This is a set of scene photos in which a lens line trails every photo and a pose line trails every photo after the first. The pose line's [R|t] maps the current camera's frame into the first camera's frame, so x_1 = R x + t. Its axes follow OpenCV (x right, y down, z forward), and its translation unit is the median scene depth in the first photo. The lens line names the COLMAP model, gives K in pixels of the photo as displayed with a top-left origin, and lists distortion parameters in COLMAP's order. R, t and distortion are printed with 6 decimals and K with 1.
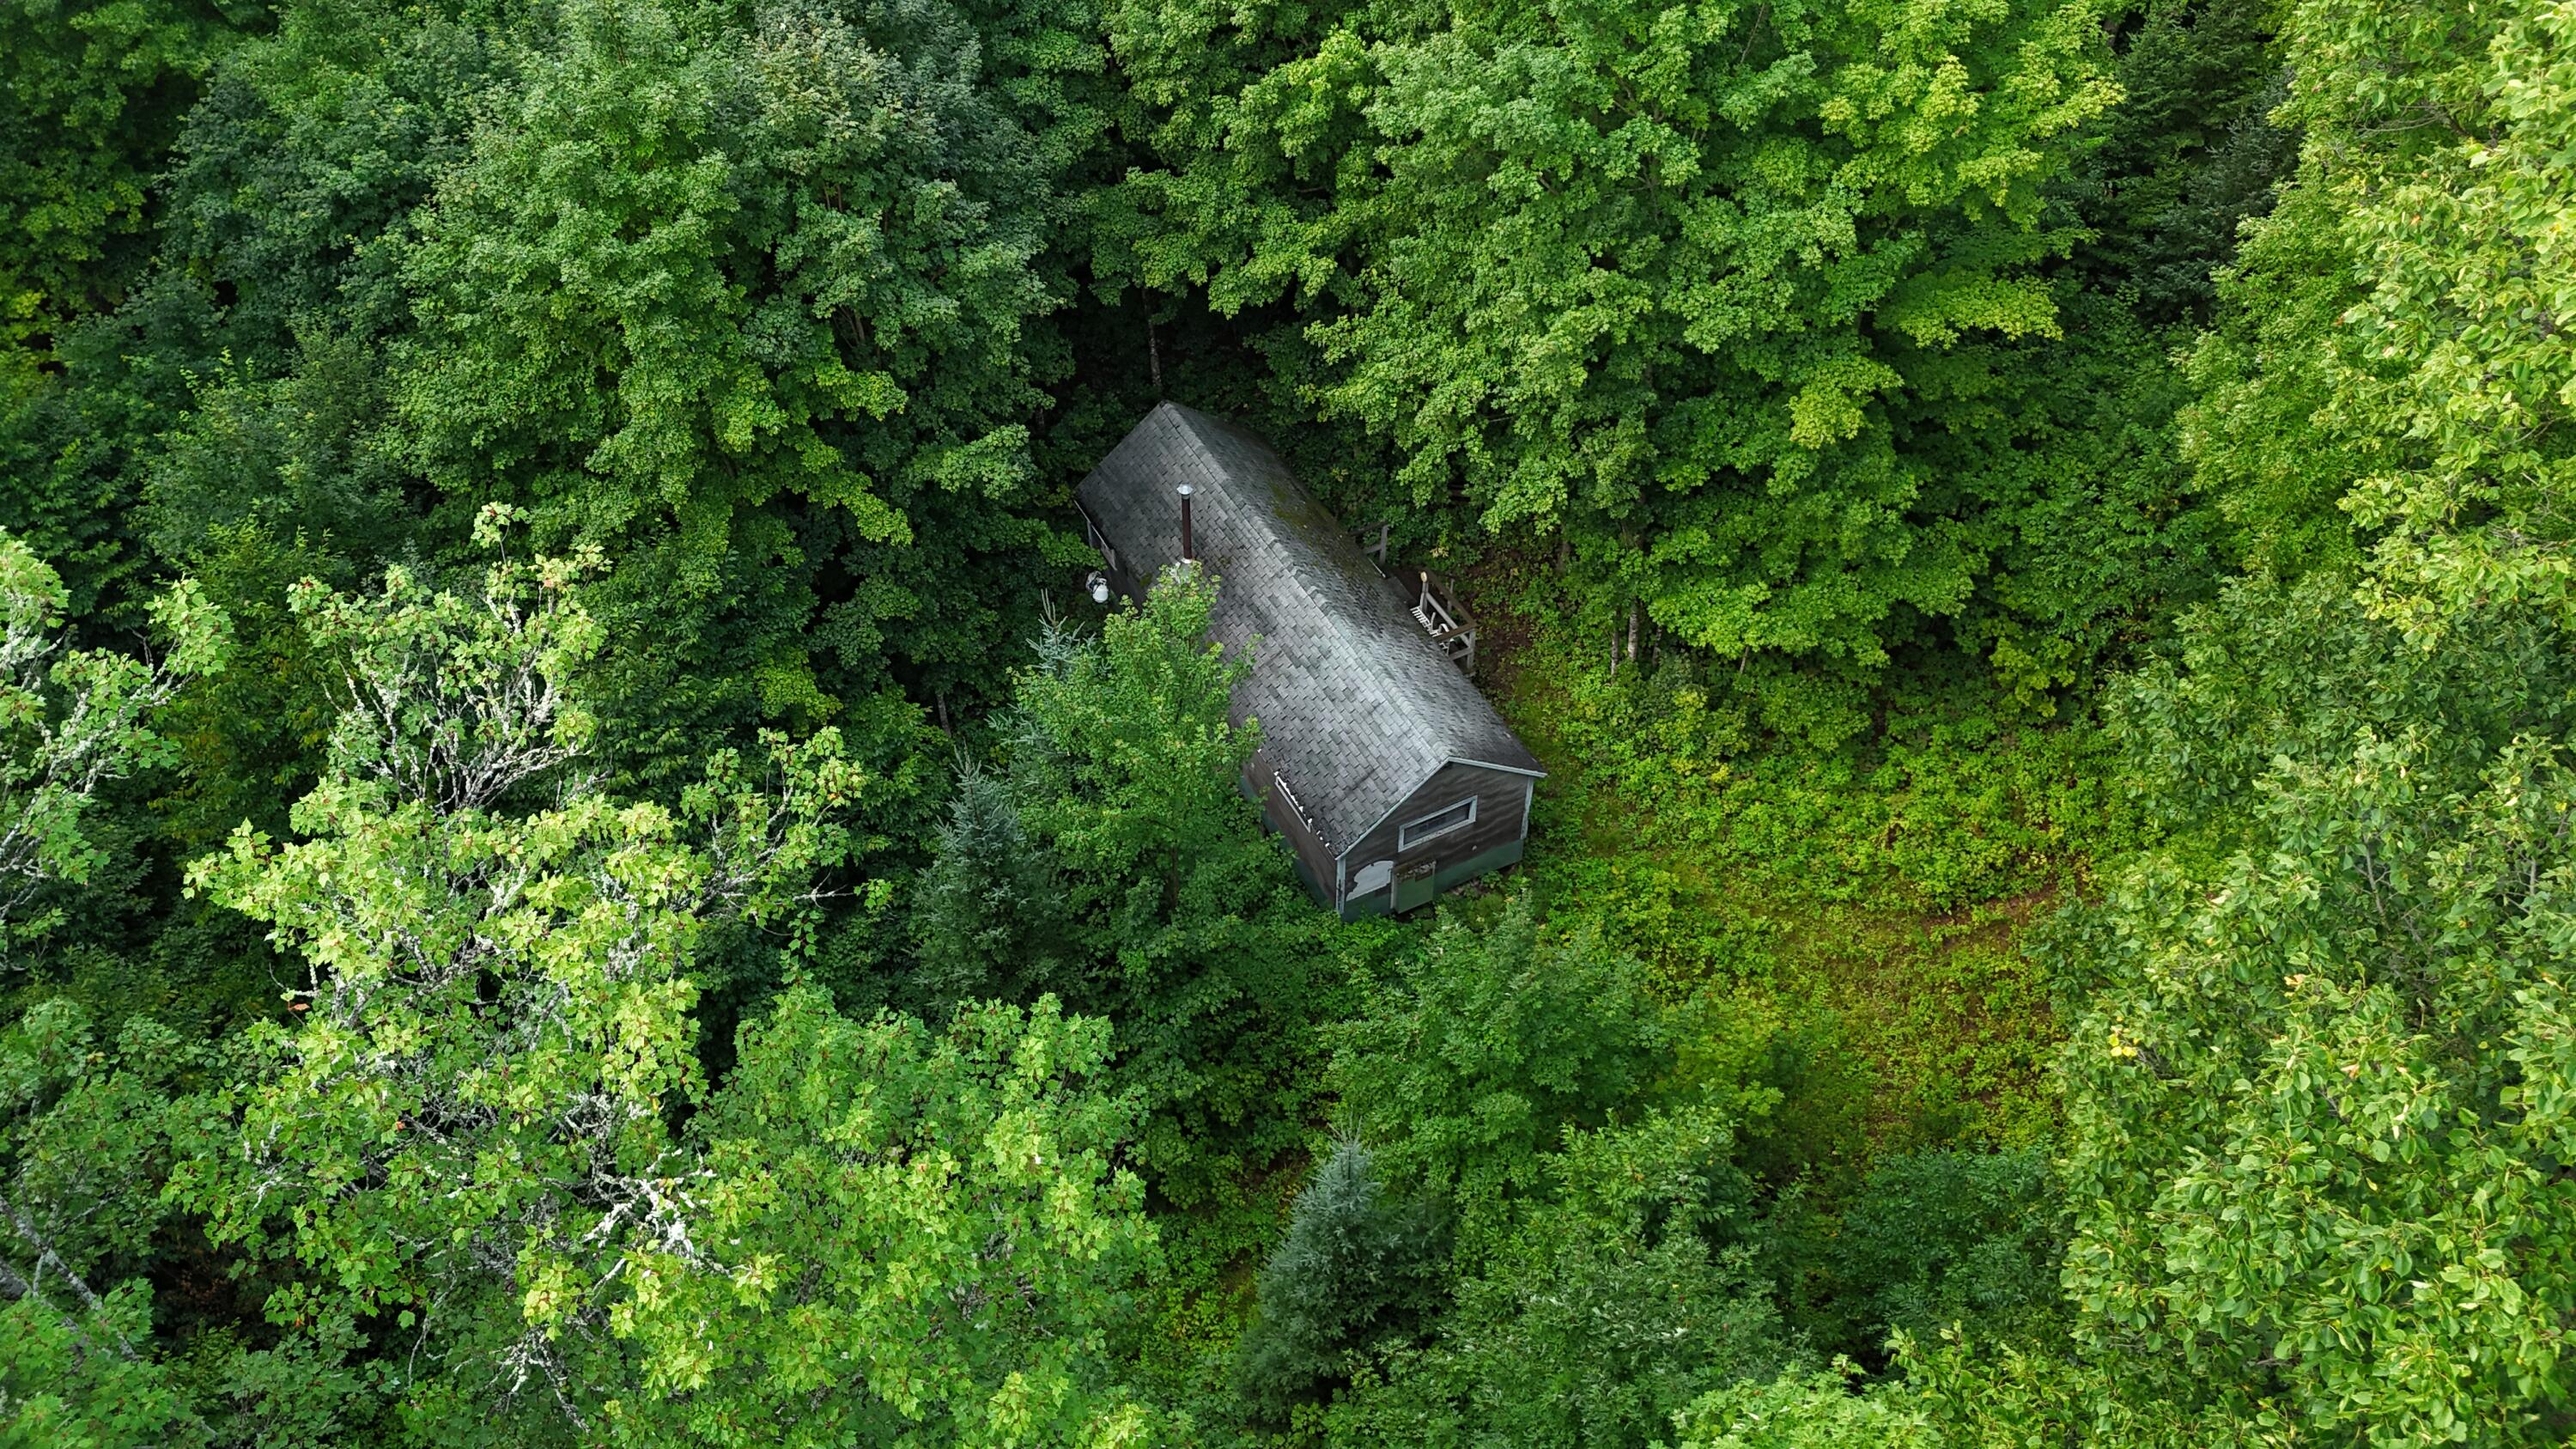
lens RADIAL K [[1886.6, 0, 1292.0], [0, 1886.6, 724.6], [0, 0, 1]] dist [0.048904, -0.041259]
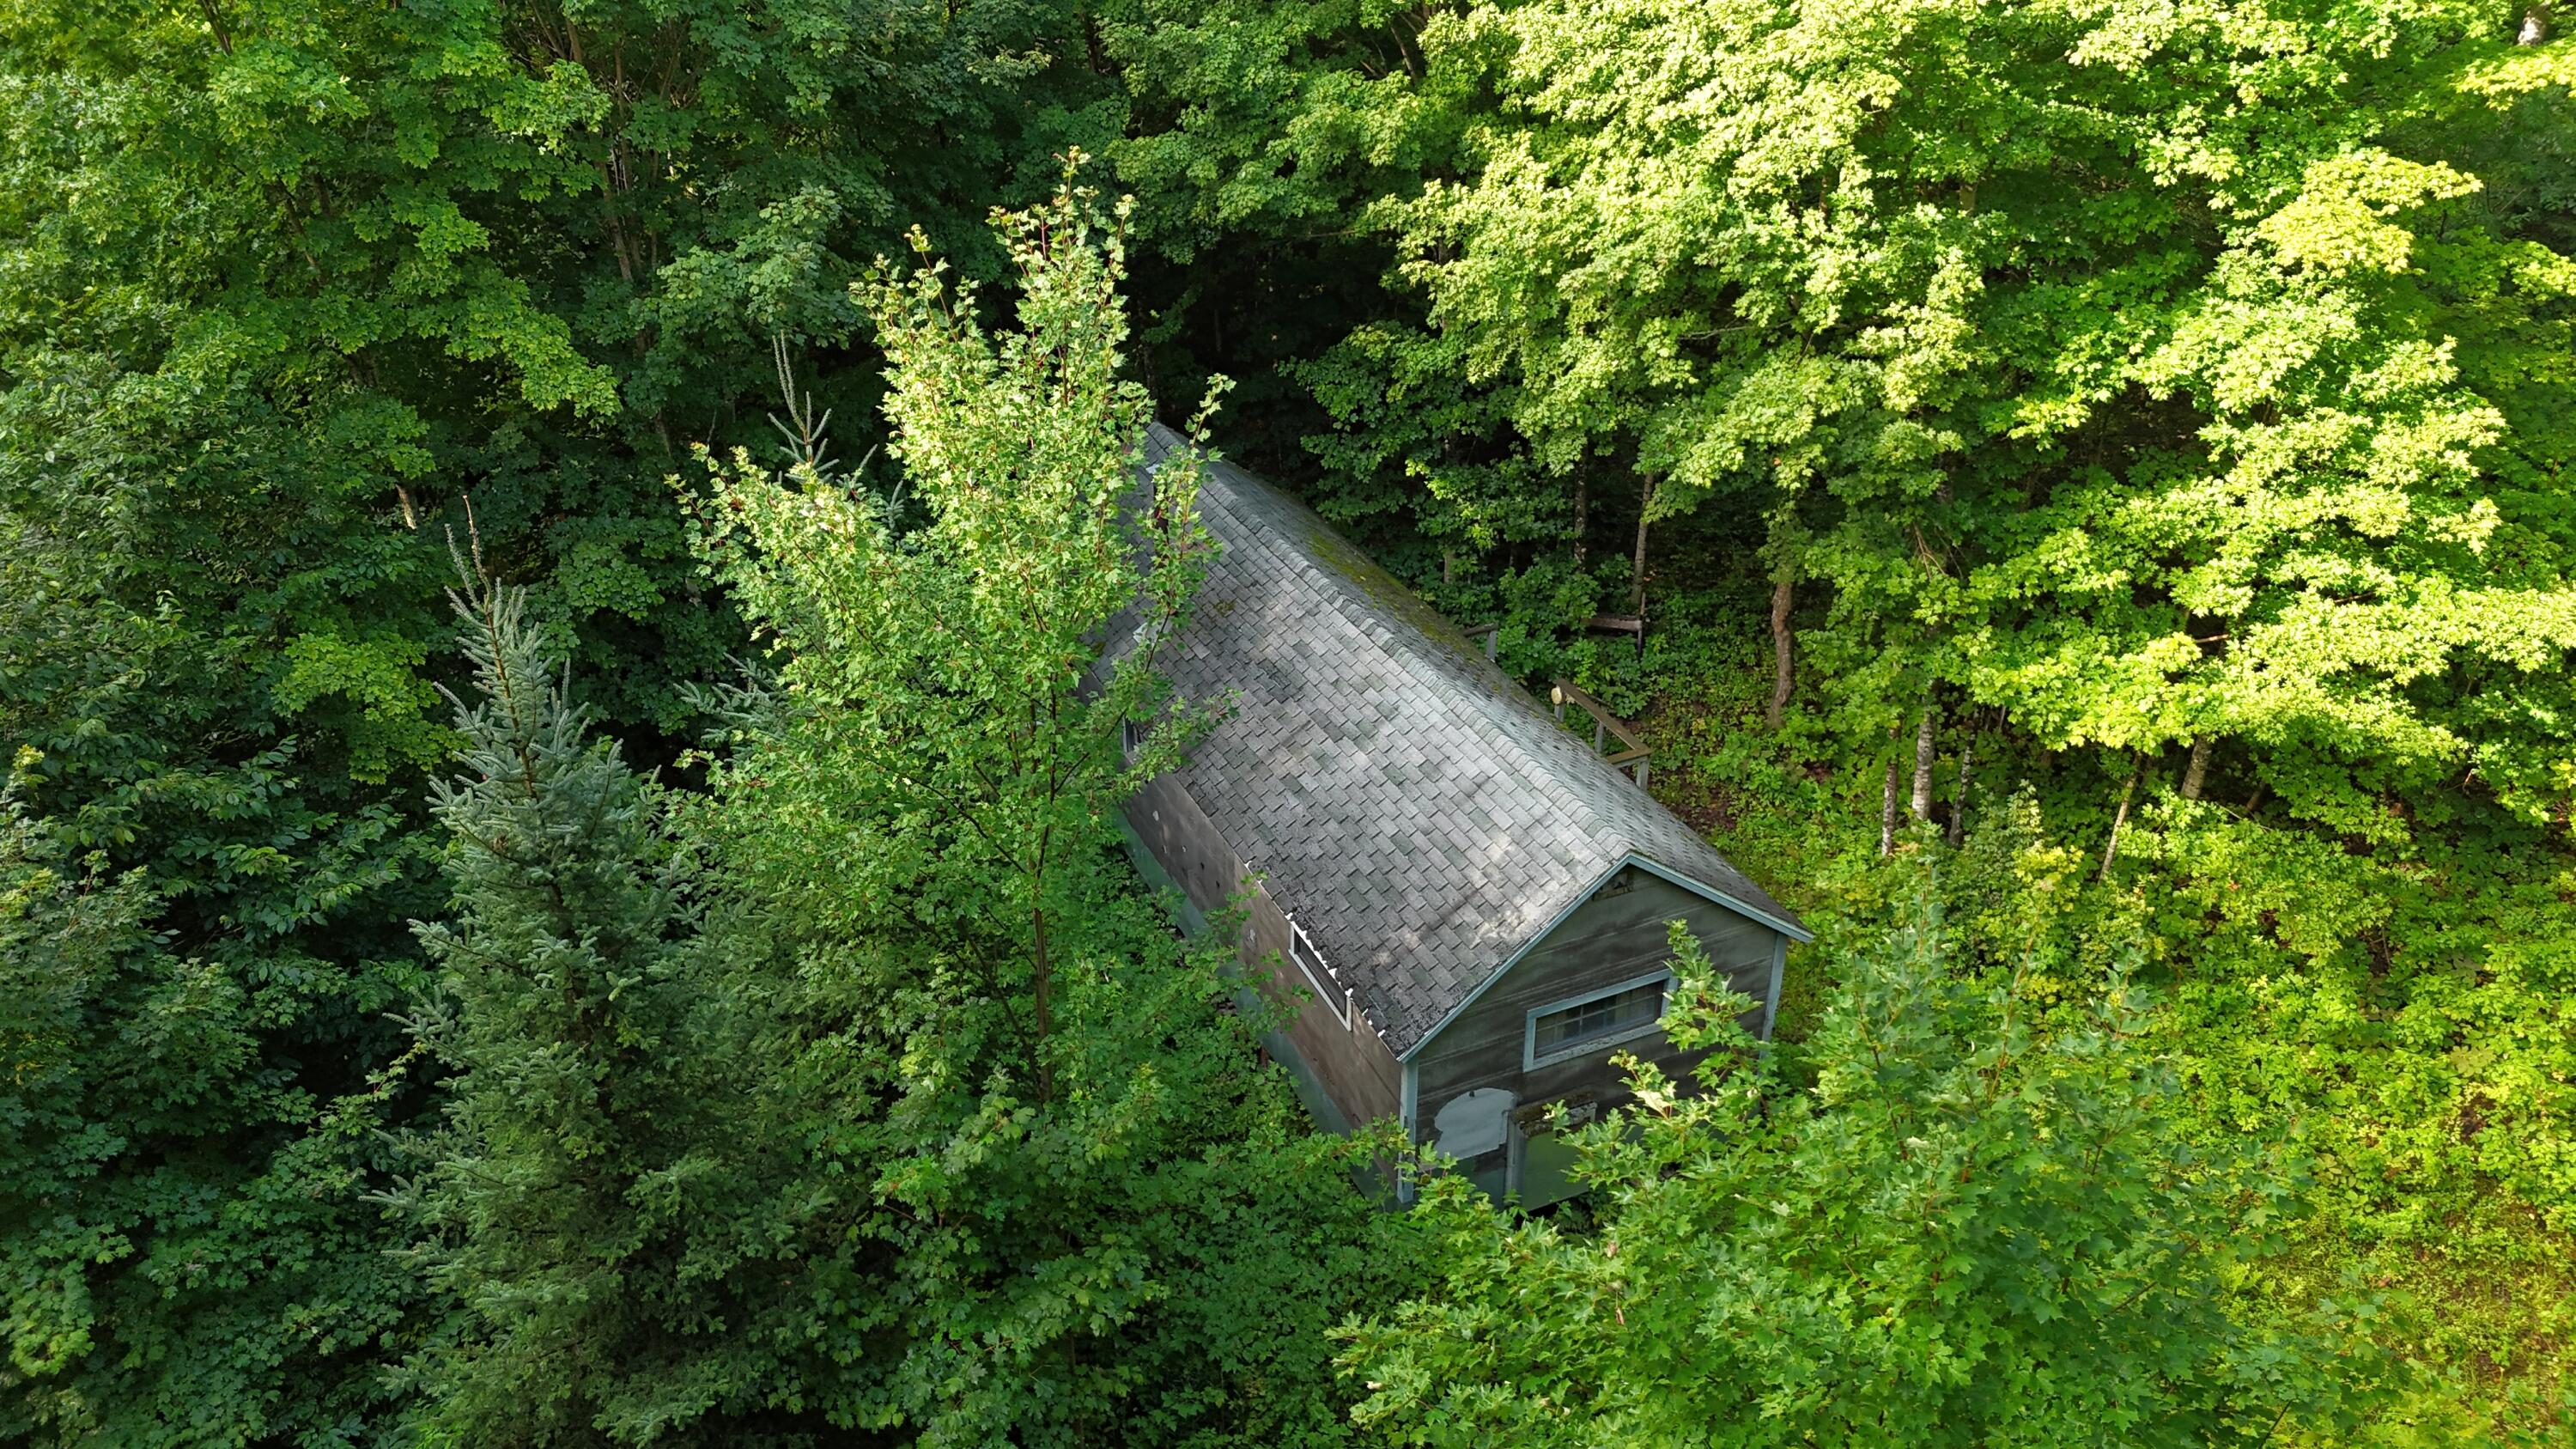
lens RADIAL K [[1886.6, 0, 1298.2], [0, 1886.6, 727.0], [0, 0, 1]] dist [0.048904, -0.041259]
pose [[0.998672, 0.027353, -0.043659, 0.015589], [-0.038578, 0.958694, -0.281810, 0.120960], [0.034147, 0.283120, 0.958476, 0.475547]]
